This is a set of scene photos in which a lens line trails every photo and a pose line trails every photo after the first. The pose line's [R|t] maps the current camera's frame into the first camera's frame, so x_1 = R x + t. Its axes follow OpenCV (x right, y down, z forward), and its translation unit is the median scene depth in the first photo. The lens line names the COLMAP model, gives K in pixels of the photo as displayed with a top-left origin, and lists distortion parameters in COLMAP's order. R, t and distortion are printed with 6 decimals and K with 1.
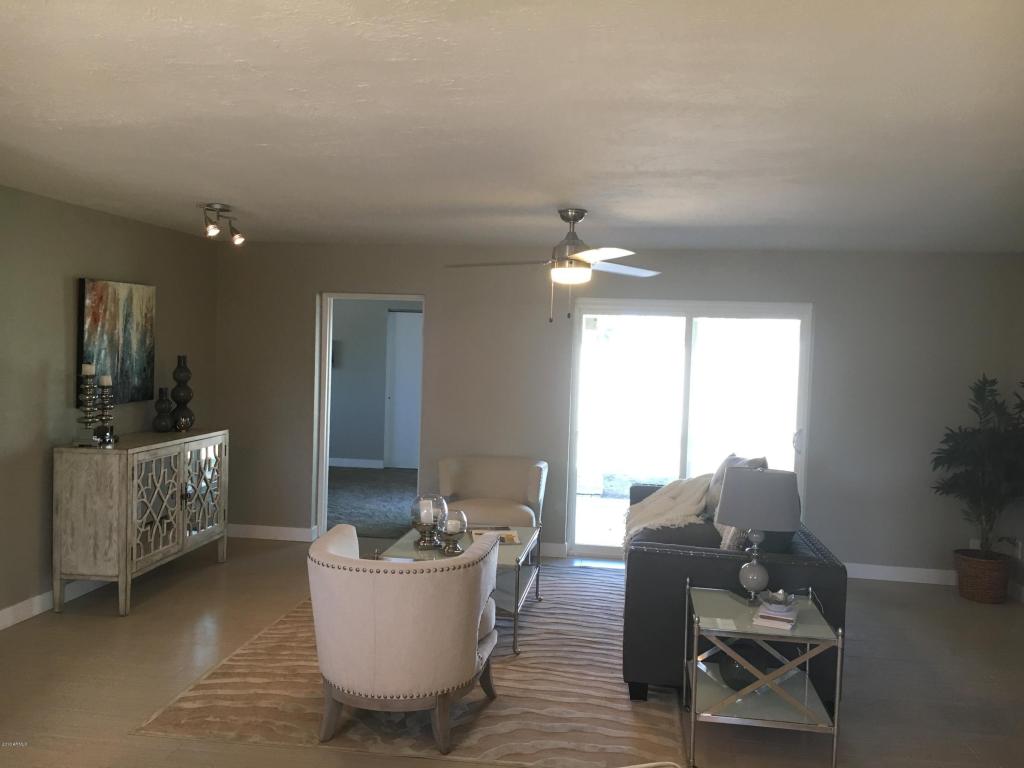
lens RADIAL K [[878.2, 0, 512.3], [0, 878.2, 386.6], [0, 0, 1]] dist [0.063361, -0.072393]
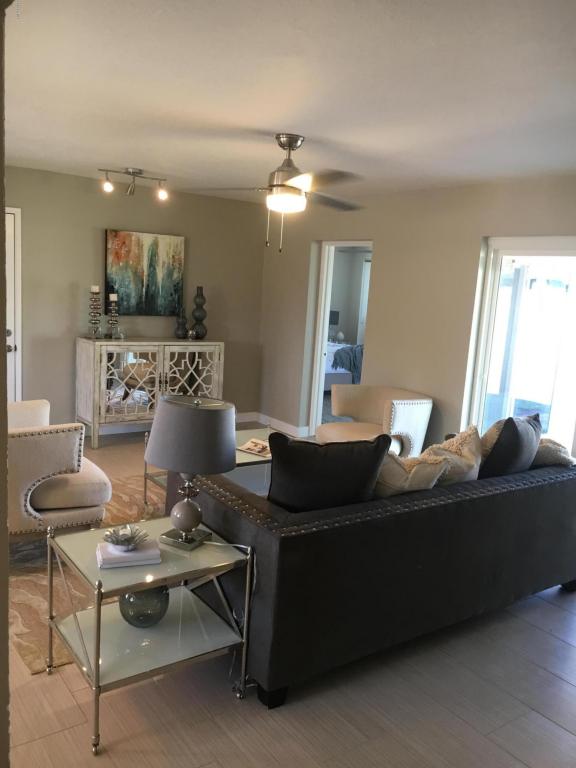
lens RADIAL K [[658.7, 0, 289.4], [0, 658.7, 380.8], [0, 0, 1]] dist [0.063361, -0.072393]
pose [[0.705038, 0.120883, -0.698791, 0.534584], [-0.077475, 0.992597, 0.093540, 0.005416], [0.704925, -0.011811, 0.709183, 0.385254]]
